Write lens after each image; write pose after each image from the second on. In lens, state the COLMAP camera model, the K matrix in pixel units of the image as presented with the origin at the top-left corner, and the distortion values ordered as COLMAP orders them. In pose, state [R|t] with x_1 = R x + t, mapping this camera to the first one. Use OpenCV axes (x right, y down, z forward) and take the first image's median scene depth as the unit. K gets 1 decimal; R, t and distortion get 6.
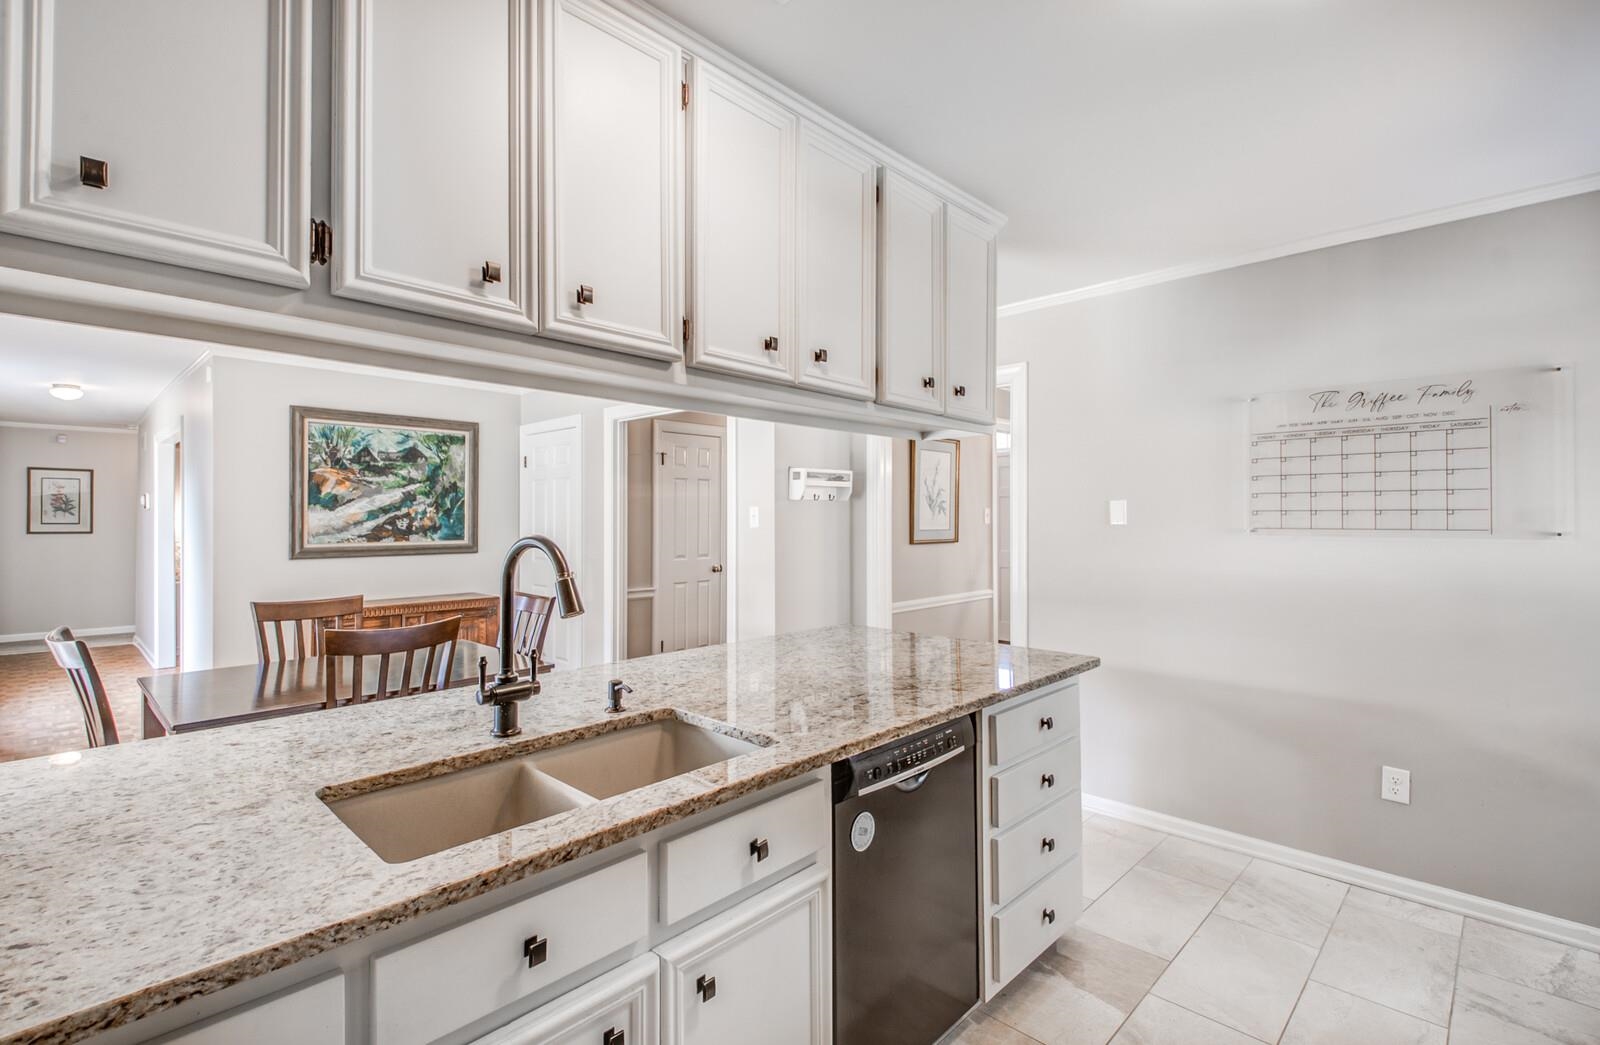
lens RADIAL K [[725.9, 0, 800.0], [0, 725.9, 522.5], [0, 0, 1]] dist [-0.000465, -0.000034]
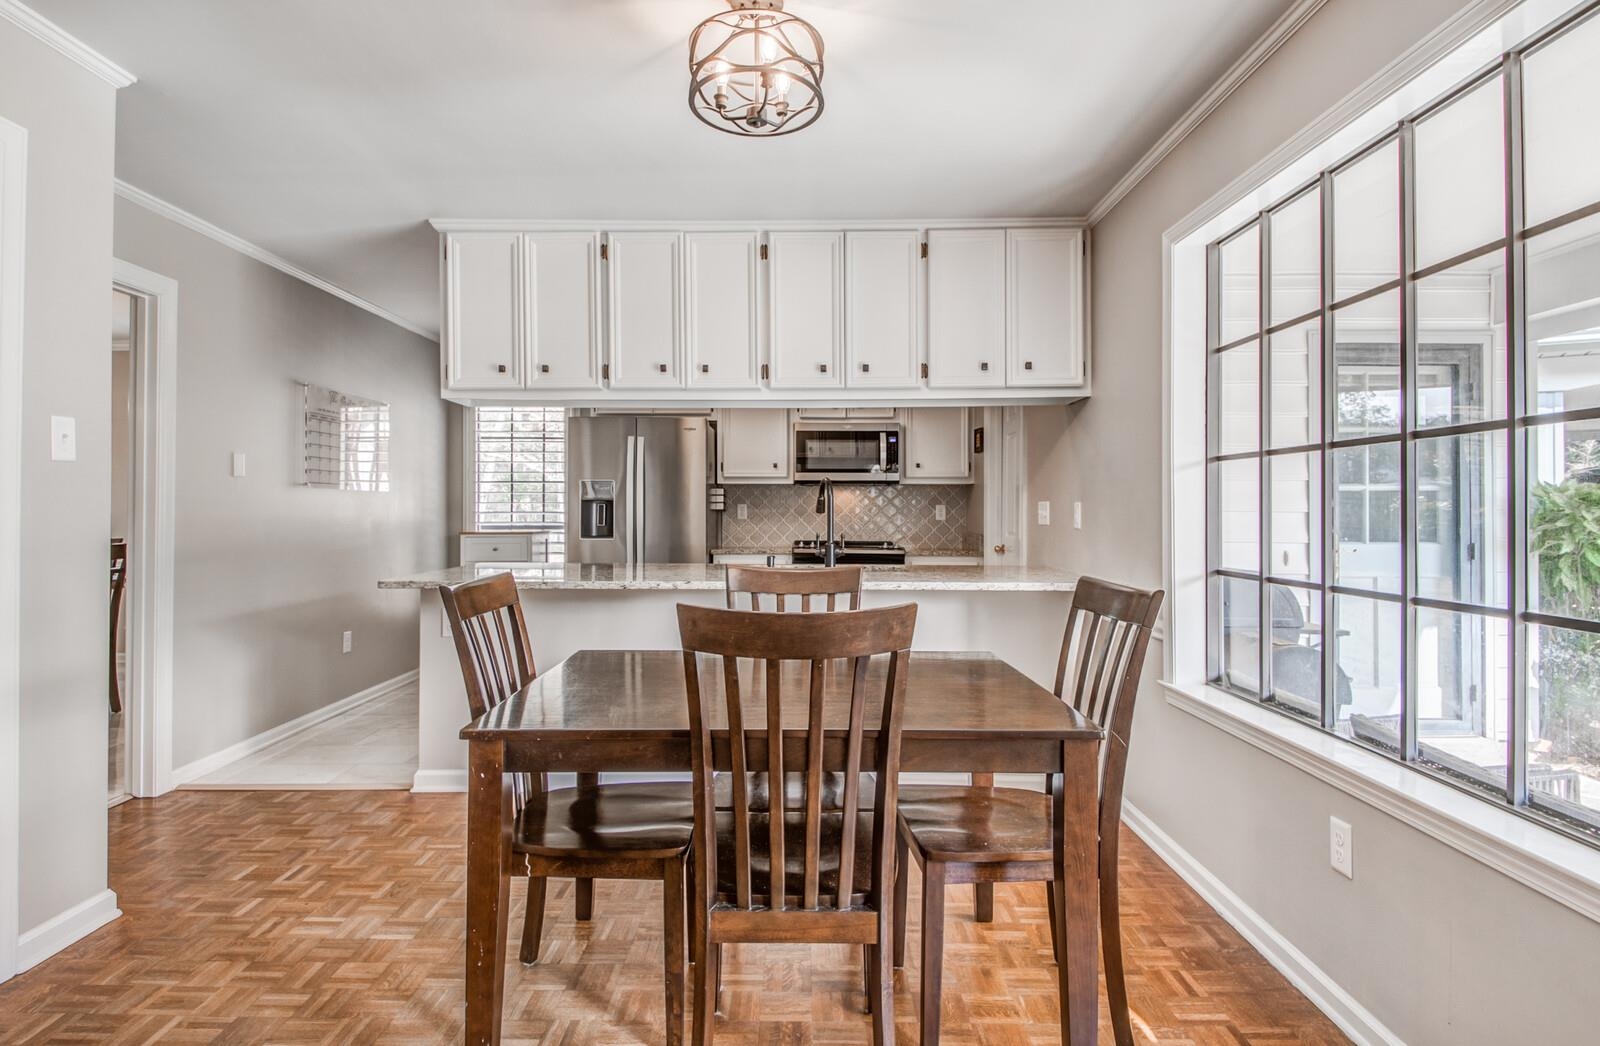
lens RADIAL K [[923.1, 0, 799.8], [0, 923.1, 504.0], [0, 0, 1]] dist [0.000348, 0.000011]
pose [[-0.691646, 0.005242, 0.722218, -1.237372], [0.001476, 0.999982, -0.005845, 0.059464], [-0.722235, -0.002977, -0.691641, 1.549331]]
